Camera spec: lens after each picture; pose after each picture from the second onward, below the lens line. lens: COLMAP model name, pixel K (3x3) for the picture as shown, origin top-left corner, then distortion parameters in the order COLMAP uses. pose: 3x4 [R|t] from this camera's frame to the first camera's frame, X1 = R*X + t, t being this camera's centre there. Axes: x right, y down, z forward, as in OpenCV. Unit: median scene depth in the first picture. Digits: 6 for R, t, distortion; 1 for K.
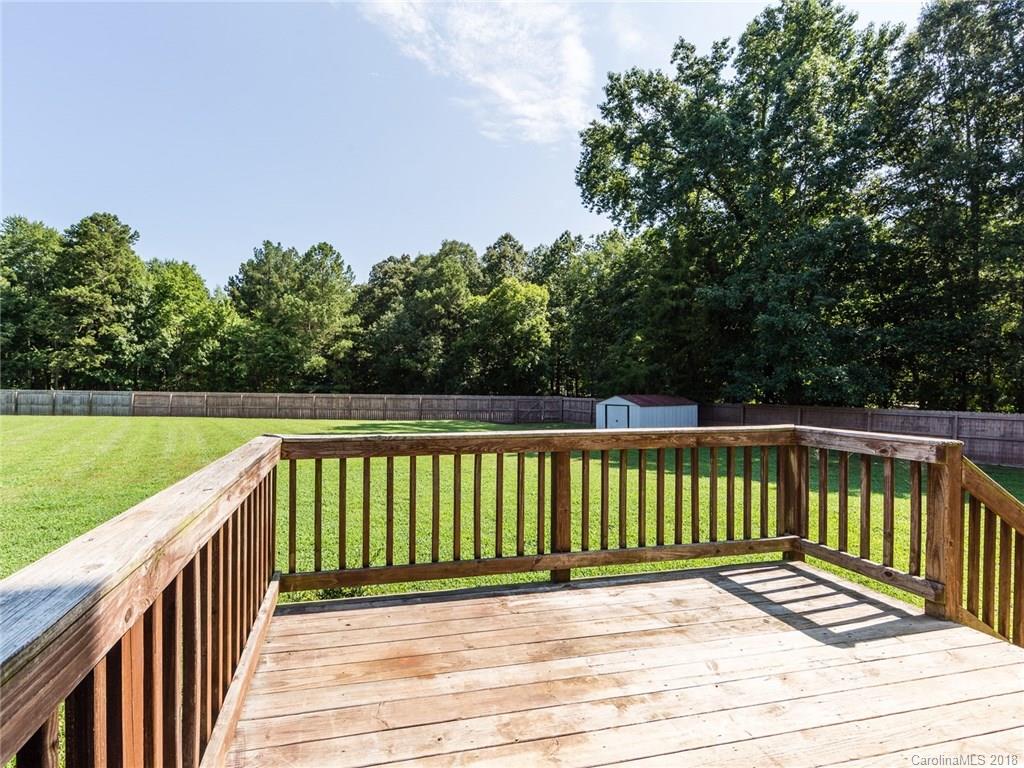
lens RADIAL K [[459.9, 0, 504.8], [0, 459.9, 386.8], [0, 0, 1]] dist [-0.000857, -0.000227]
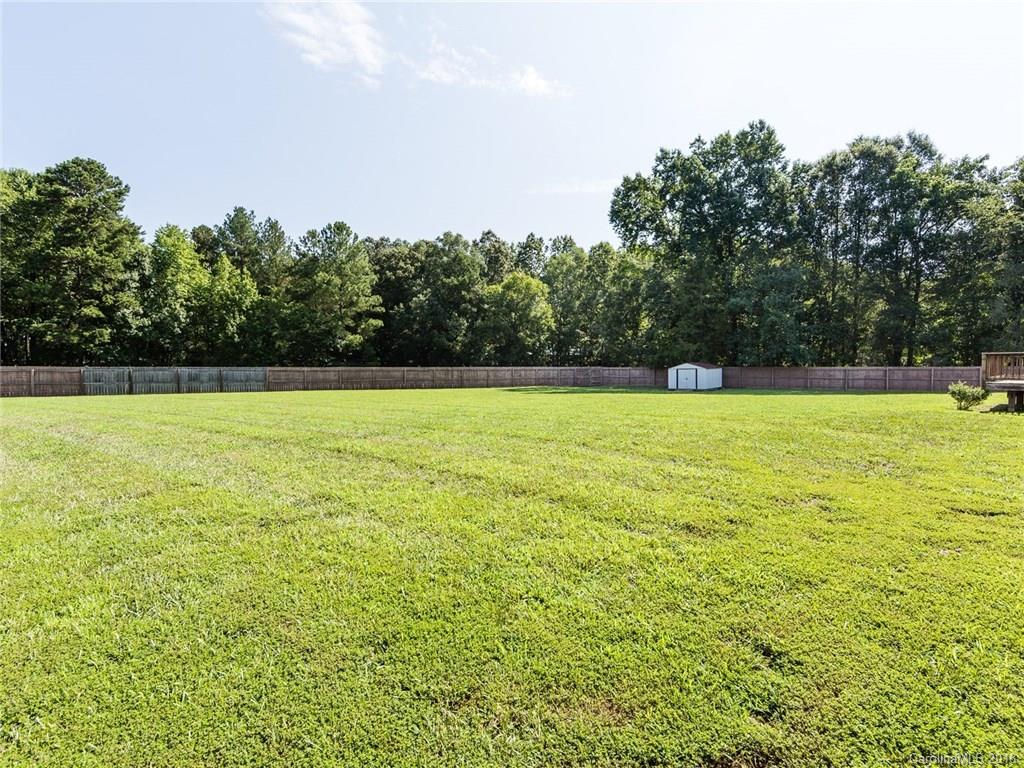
lens RADIAL K [[459.9, 0, 514.9], [0, 459.9, 389.9], [0, 0, 1]] dist [-0.000857, -0.000227]
pose [[0.904318, -0.035691, 0.425364, -0.538179], [0.013894, 0.998431, 0.054237, 0.009352], [-0.426633, -0.043137, 0.903396, -0.111284]]
